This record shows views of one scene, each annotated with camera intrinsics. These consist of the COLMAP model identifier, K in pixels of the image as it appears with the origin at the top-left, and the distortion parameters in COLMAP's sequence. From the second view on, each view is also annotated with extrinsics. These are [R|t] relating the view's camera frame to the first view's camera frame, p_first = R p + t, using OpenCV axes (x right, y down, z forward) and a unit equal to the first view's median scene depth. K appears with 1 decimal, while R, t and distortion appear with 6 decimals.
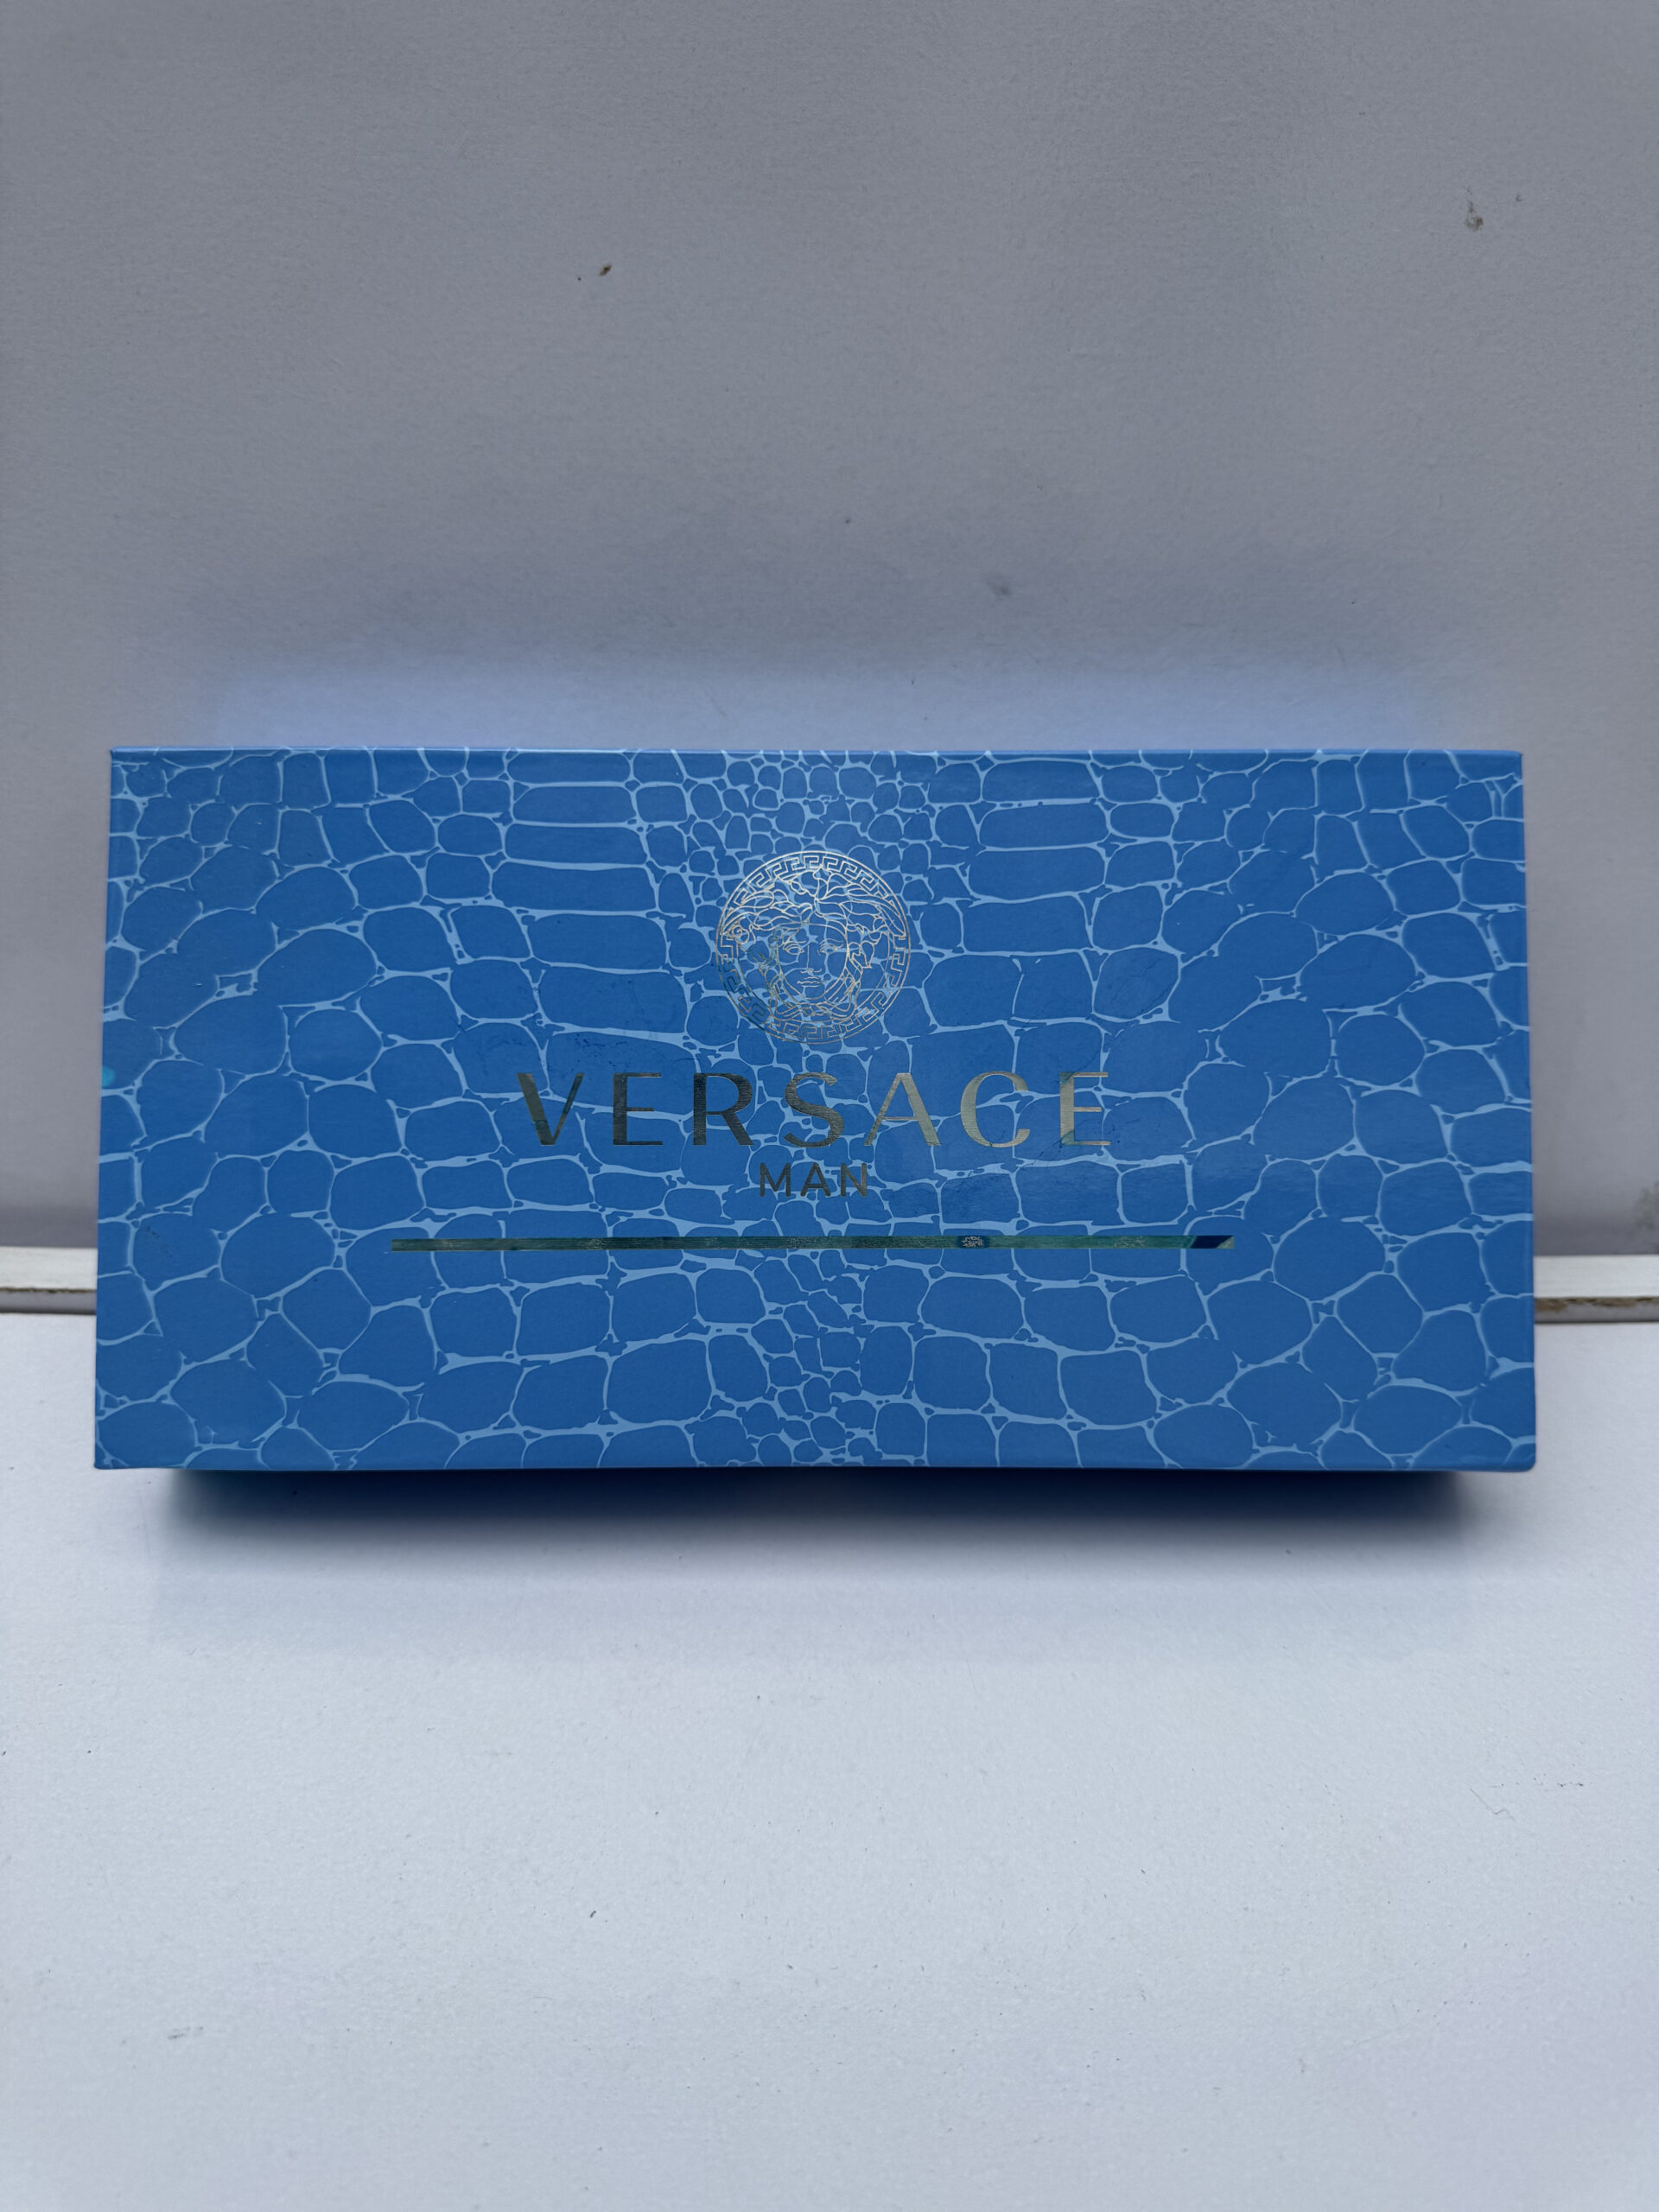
lens RADIAL K [[1624.3, 0, 825.7], [0, 1624.3, 1104.1], [0, 0, 1]] dist [-0.029219, 0.003124]
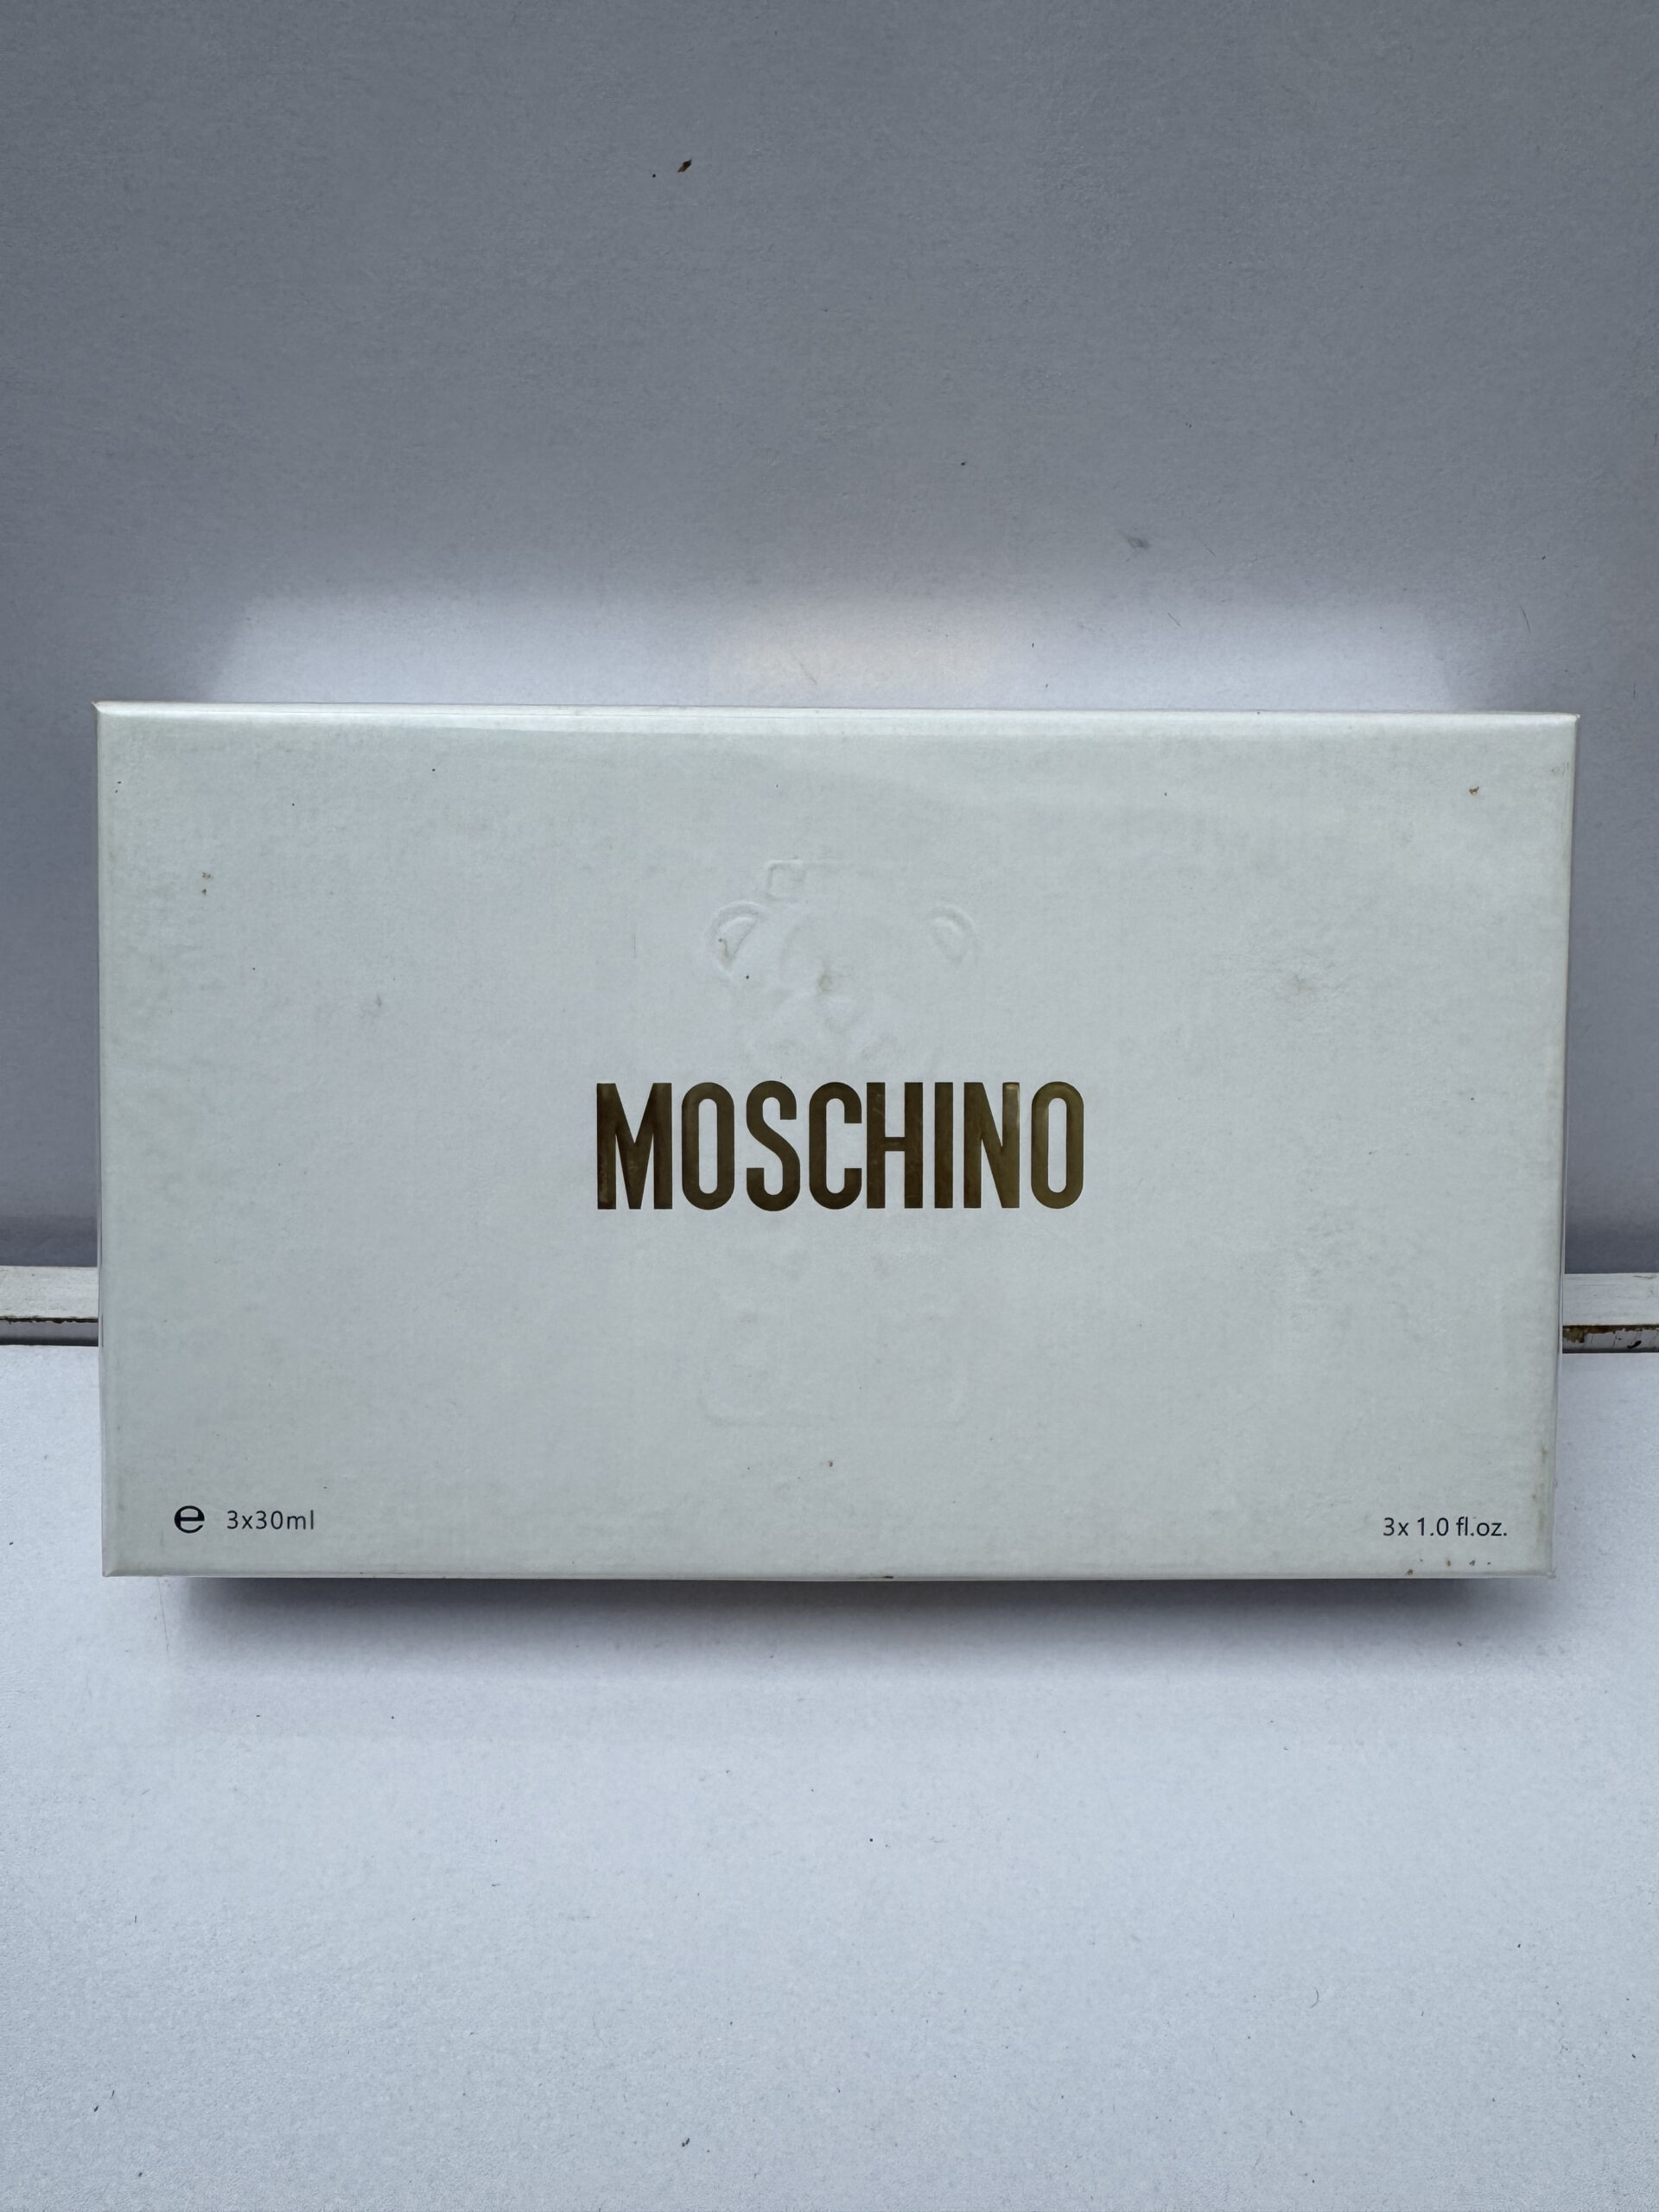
lens RADIAL K [[1547.9, 0, 838.9], [0, 1547.9, 1022.3], [0, 0, 1]] dist [-0.004690, 0.002092]
pose [[0.999991, 0.000296, 0.004263, -0.063299], [-0.000460, 0.999259, 0.038498, -0.107274], [-0.004248, -0.038500, 0.999250, 0.185434]]
